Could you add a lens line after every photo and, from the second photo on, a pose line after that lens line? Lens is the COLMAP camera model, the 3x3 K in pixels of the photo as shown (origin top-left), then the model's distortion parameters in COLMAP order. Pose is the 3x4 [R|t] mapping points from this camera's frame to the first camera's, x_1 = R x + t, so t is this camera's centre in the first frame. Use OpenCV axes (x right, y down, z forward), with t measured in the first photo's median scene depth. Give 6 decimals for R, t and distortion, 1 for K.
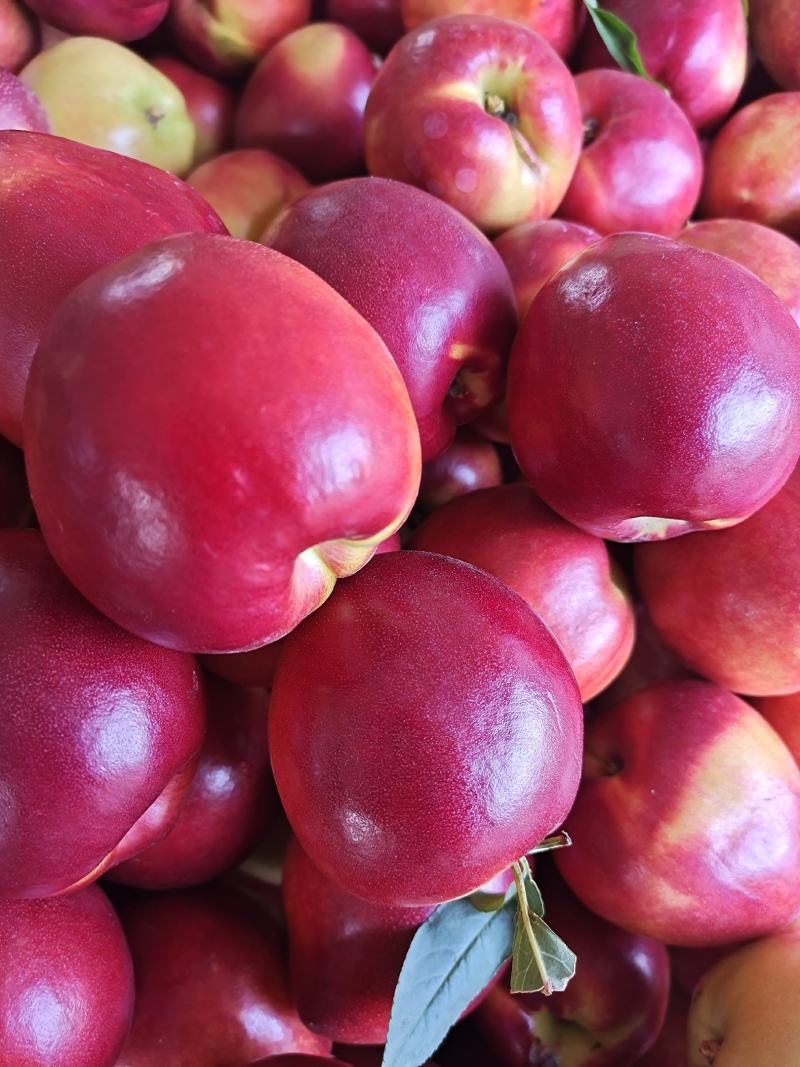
lens RADIAL K [[809.3, 0, 386.0], [0, 809.3, 533.5], [0, 0, 1]] dist [-0.010538, -0.006278]
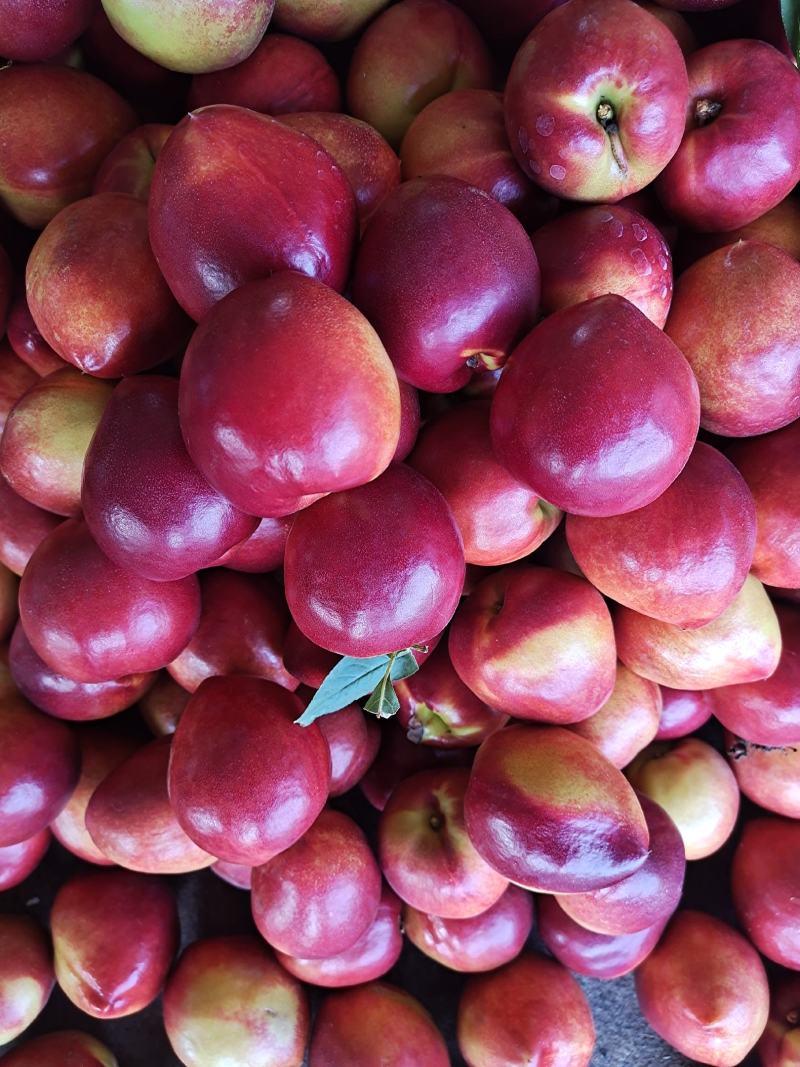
lens RADIAL K [[809.3, 0, 386.0], [0, 809.3, 533.5], [0, 0, 1]] dist [-0.010538, -0.006278]
pose [[0.935794, 0.339578, -0.094750, 0.162778], [-0.268516, 0.860671, 0.432603, -0.437239], [0.228450, -0.379385, 0.896592, -0.389948]]
